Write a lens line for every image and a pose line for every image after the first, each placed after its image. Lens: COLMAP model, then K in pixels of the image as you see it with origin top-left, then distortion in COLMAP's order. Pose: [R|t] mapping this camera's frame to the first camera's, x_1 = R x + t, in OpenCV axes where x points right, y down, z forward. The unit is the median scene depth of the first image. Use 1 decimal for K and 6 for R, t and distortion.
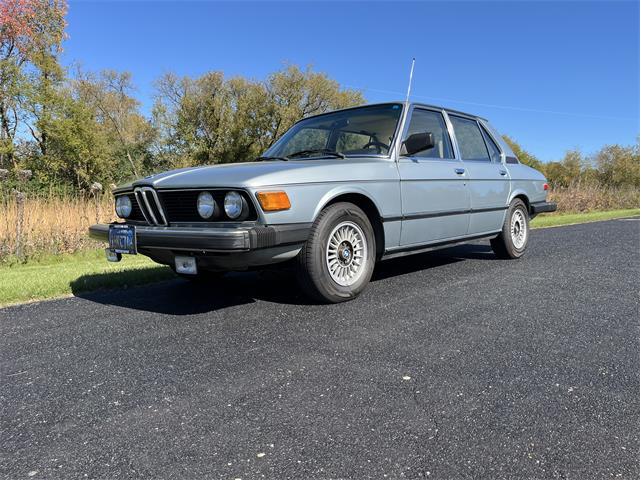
lens RADIAL K [[488.5, 0, 311.5], [0, 488.5, 223.1], [0, 0, 1]] dist [0.065011, -0.104716]
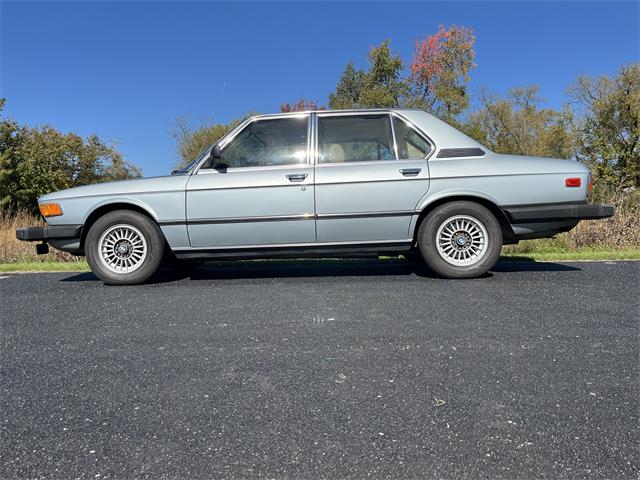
lens RADIAL K [[476.1, 0, 317.9], [0, 476.1, 230.0], [0, 0, 1]] dist [0.063138, -0.094984]
pose [[0.649887, 0.009769, -0.759968, 0.869939], [-0.020255, 0.999785, -0.004469, 0.003457], [0.759761, 0.018298, 0.649945, 0.351748]]
